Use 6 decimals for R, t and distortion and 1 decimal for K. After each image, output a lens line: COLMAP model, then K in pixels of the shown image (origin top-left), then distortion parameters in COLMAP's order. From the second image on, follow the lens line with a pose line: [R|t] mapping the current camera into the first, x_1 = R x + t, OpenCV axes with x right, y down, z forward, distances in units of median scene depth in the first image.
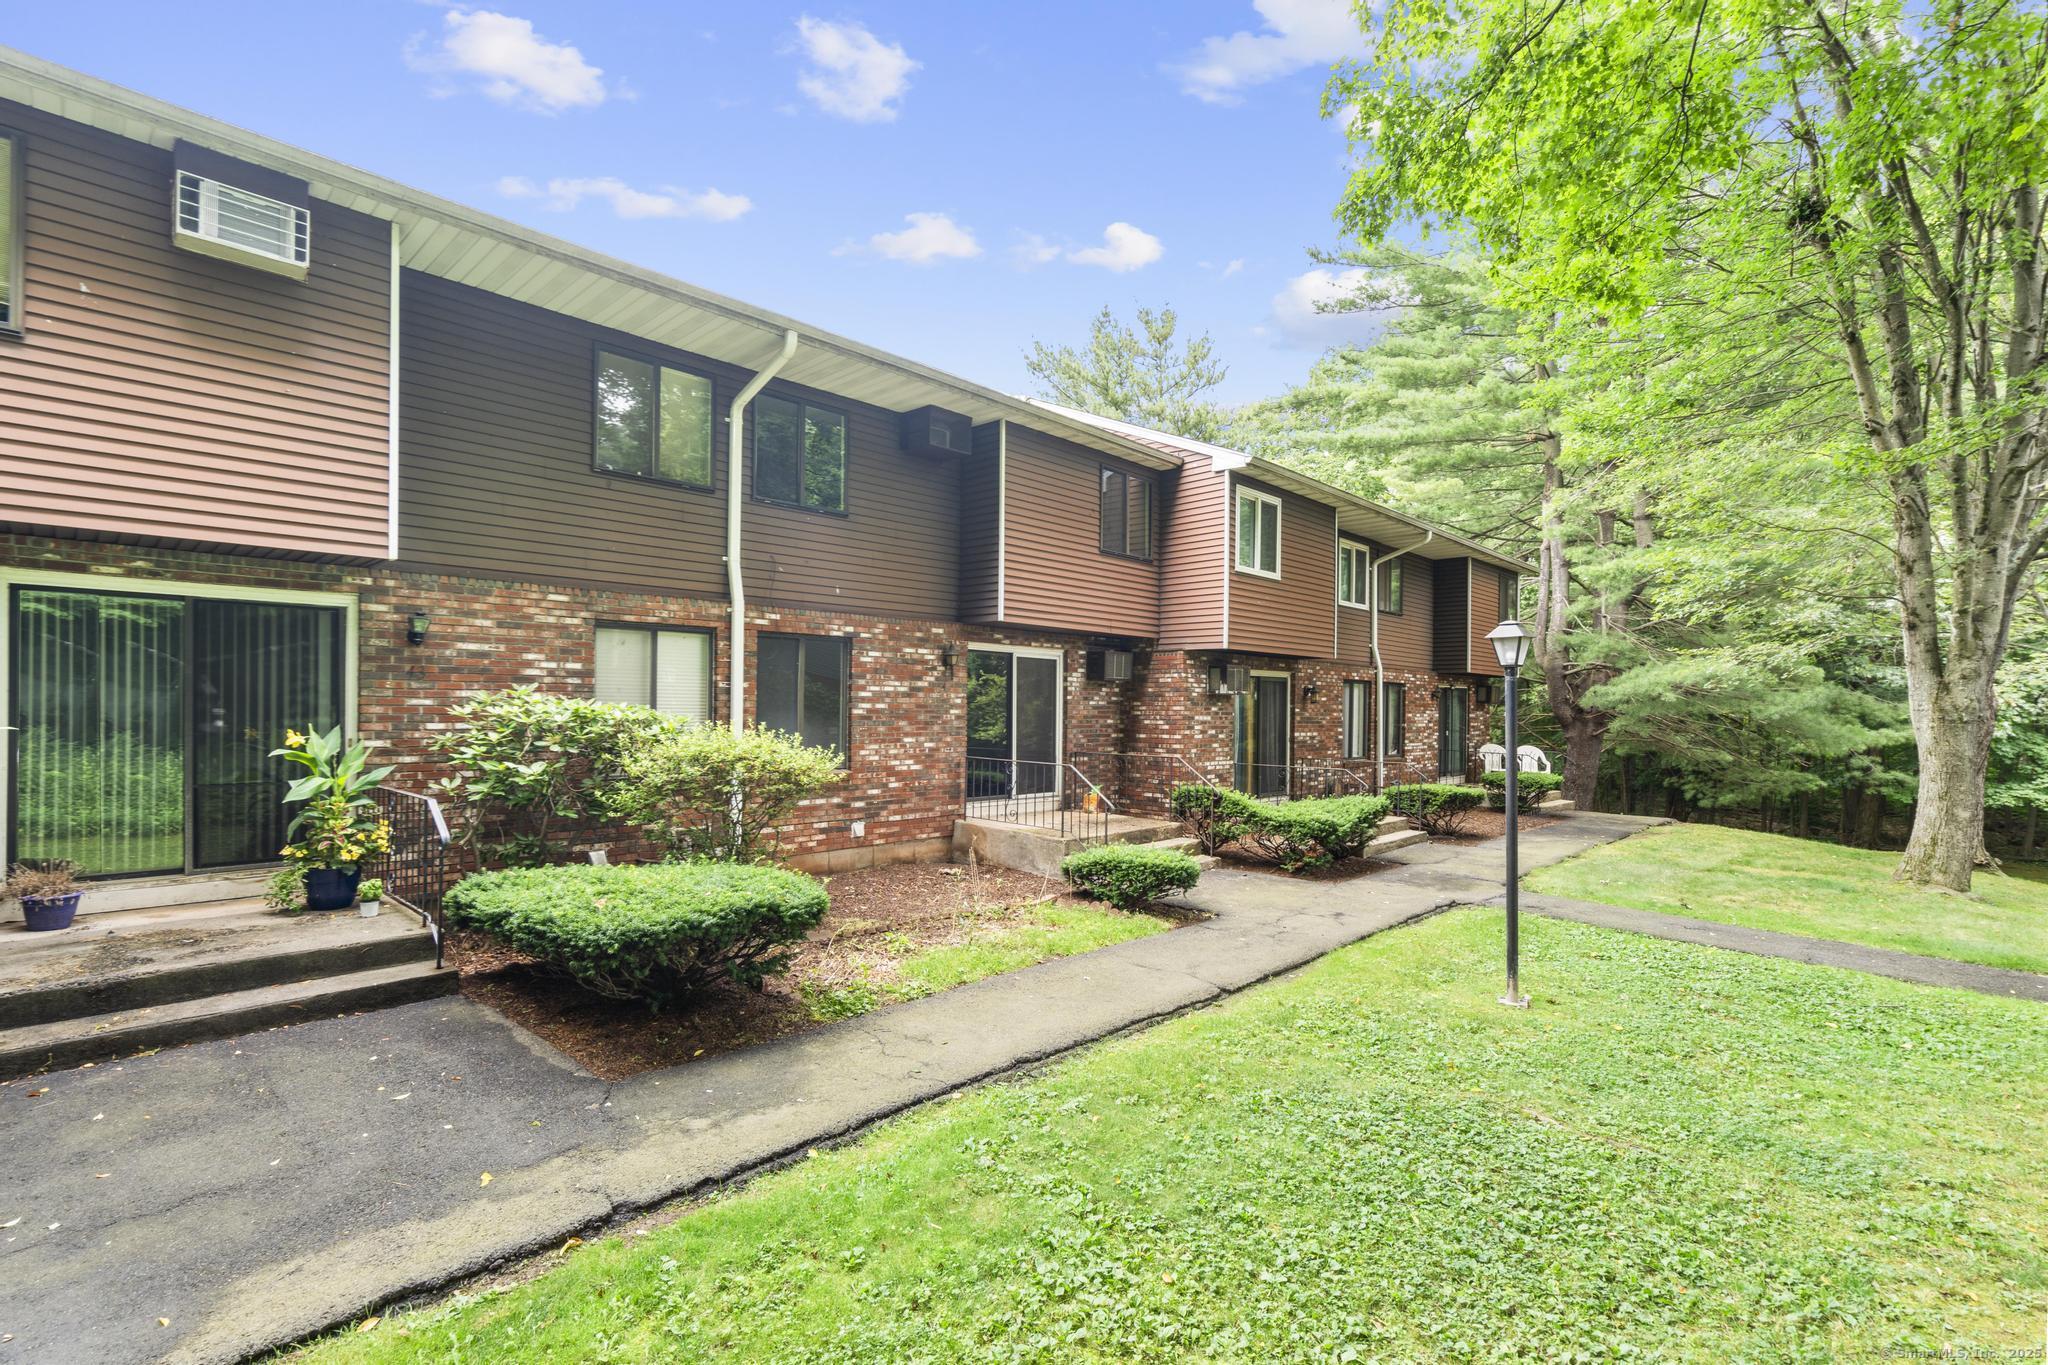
lens RADIAL K [[915.5, 0, 1019.9], [0, 915.5, 683.3], [0, 0, 1]] dist [-0.004658, 0.001514]
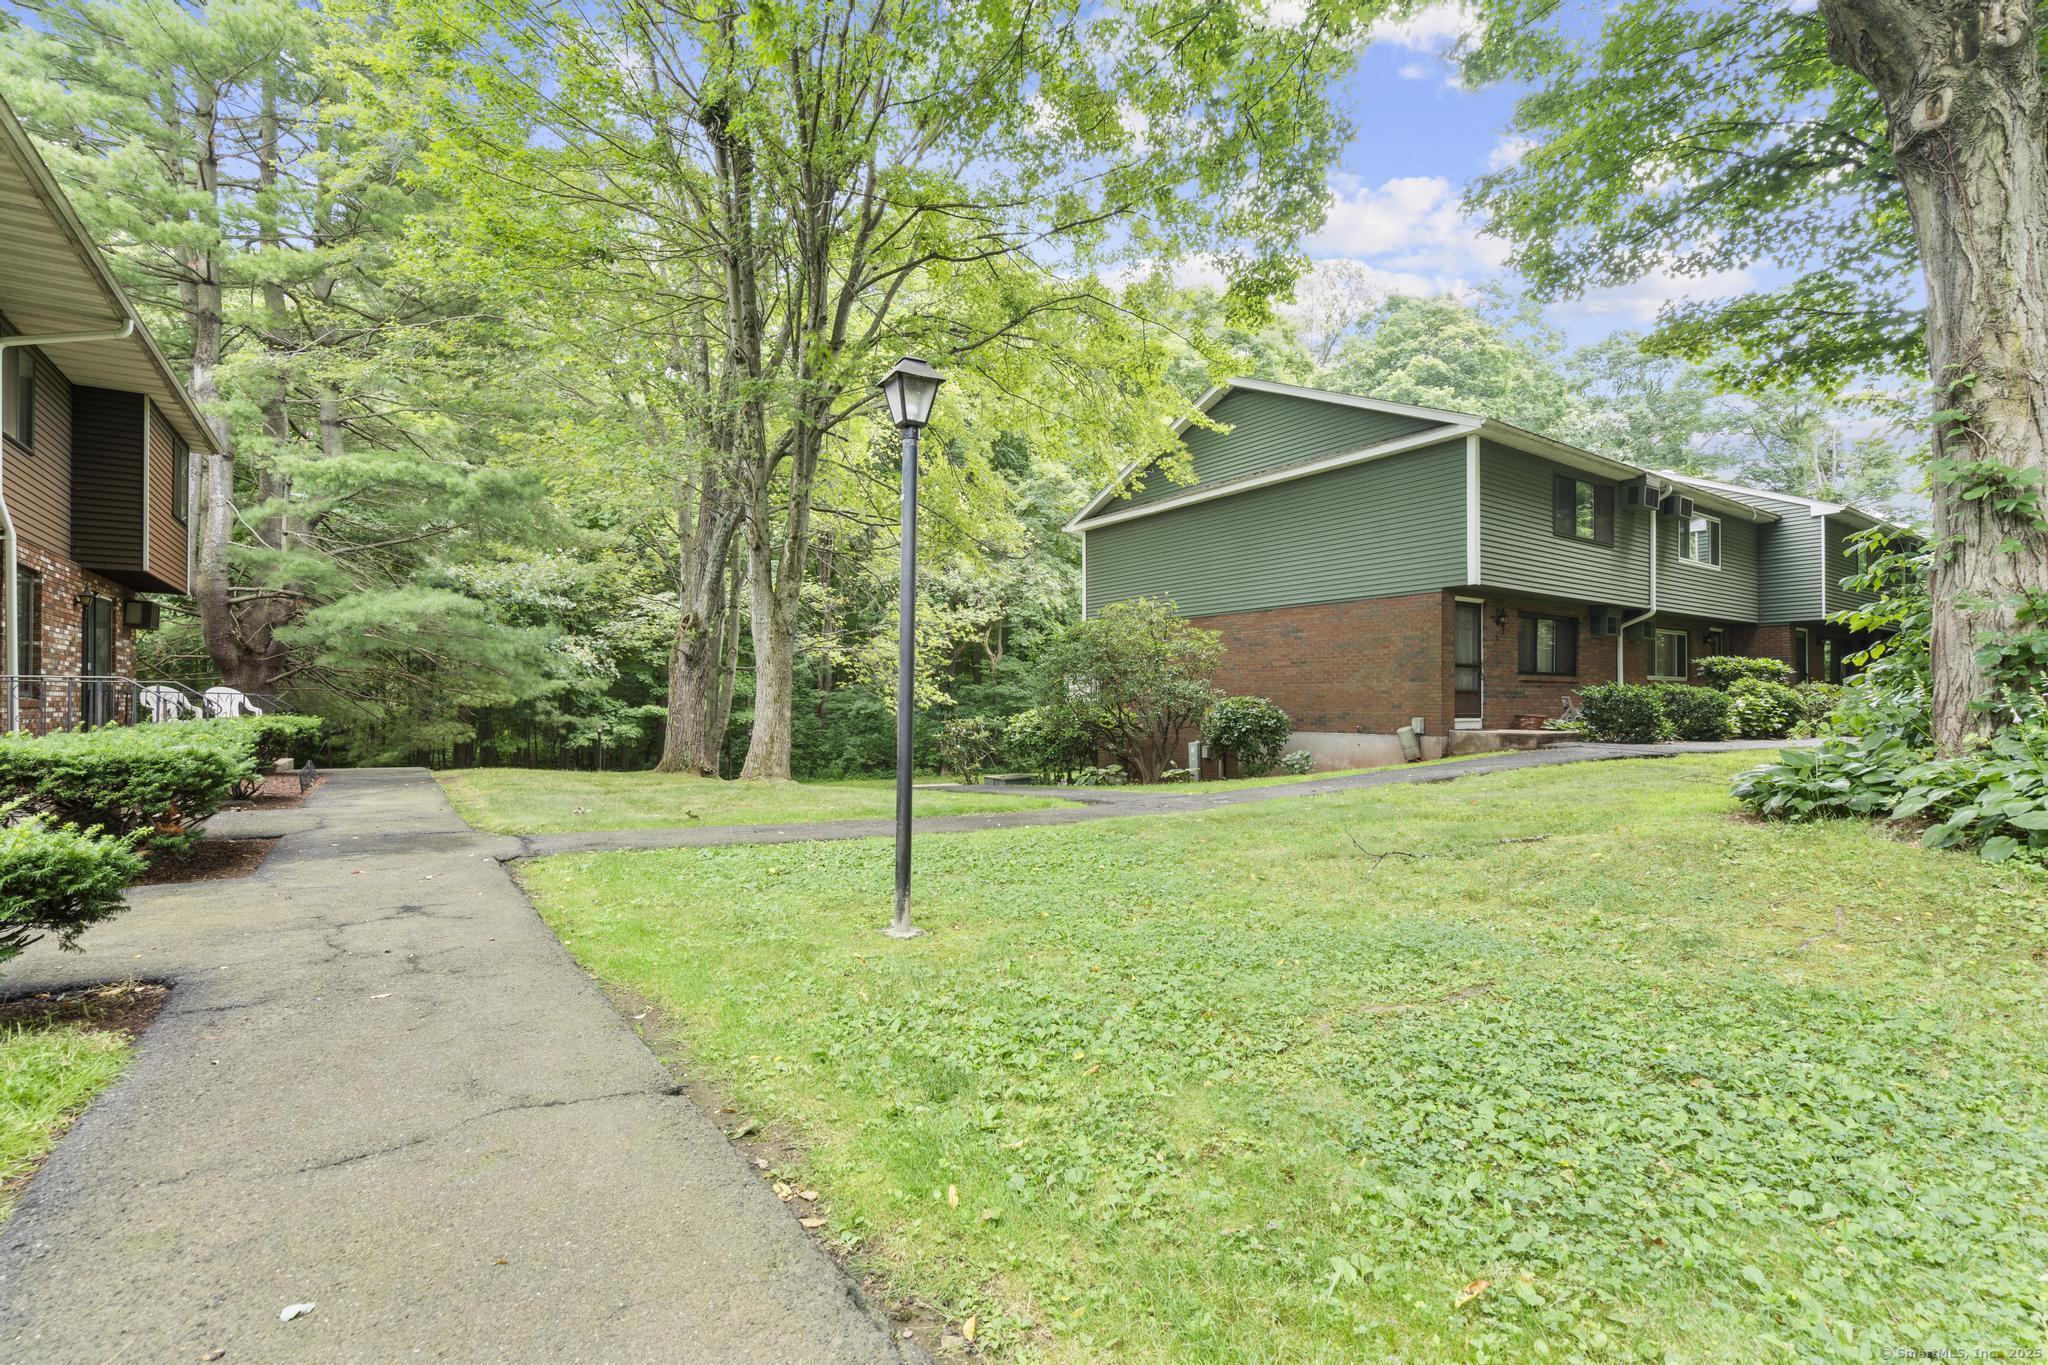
lens RADIAL K [[915.5, 0, 1019.9], [0, 915.5, 683.3], [0, 0, 1]] dist [-0.004658, 0.001514]
pose [[0.172068, 0.011664, 0.985016, -0.052119], [-0.021153, 0.999743, -0.008144, 0.081637], [-0.984858, -0.019435, 0.172271, 0.377377]]
